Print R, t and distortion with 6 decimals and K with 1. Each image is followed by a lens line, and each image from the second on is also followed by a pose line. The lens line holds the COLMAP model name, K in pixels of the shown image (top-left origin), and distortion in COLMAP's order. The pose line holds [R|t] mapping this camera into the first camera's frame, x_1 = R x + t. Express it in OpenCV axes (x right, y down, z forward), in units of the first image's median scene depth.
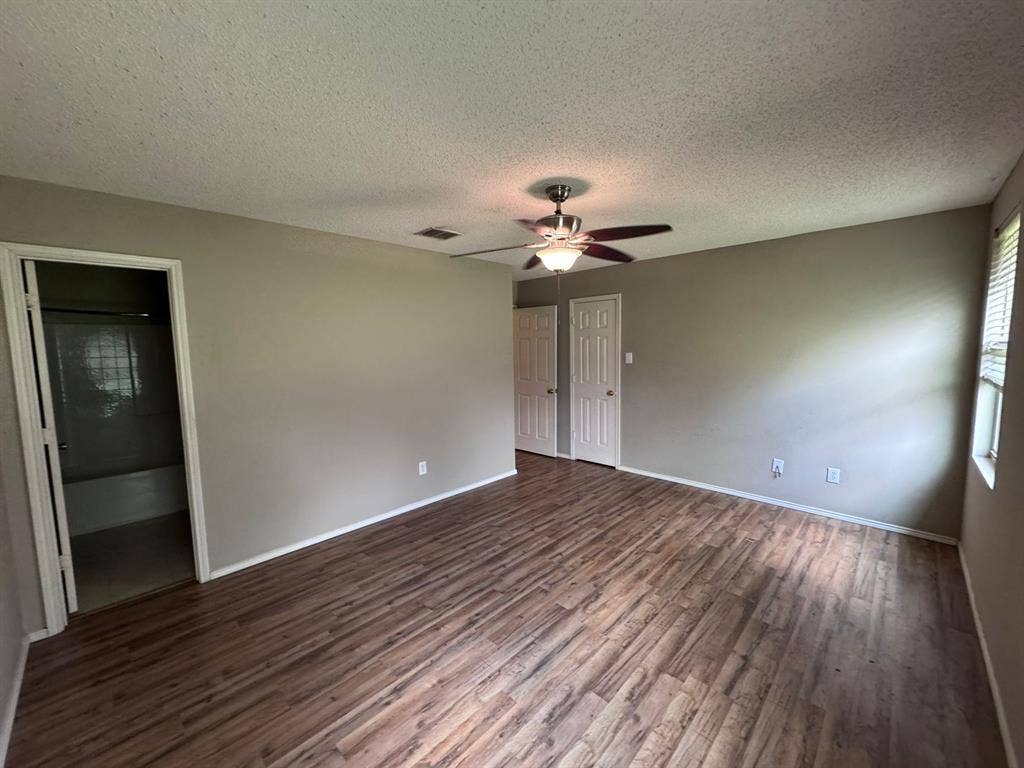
lens RADIAL K [[407.9, 0, 513.2], [0, 407.9, 385.2], [0, 0, 1]] dist [0.002445, 0.000375]
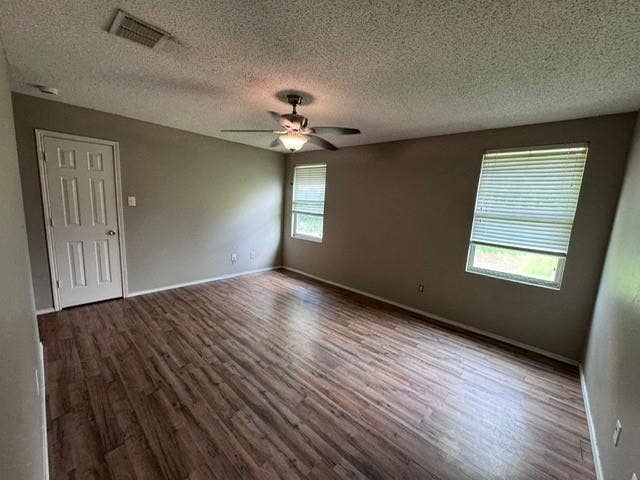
lens RADIAL K [[254.9, 0, 320.7], [0, 254.9, 240.7], [0, 0, 1]] dist [0.002445, 0.000375]
pose [[-0.033470, -0.135854, 0.990163, -0.738443], [0.040915, 0.989702, 0.137174, -0.049903], [-0.998602, 0.045103, -0.027567, 0.737997]]
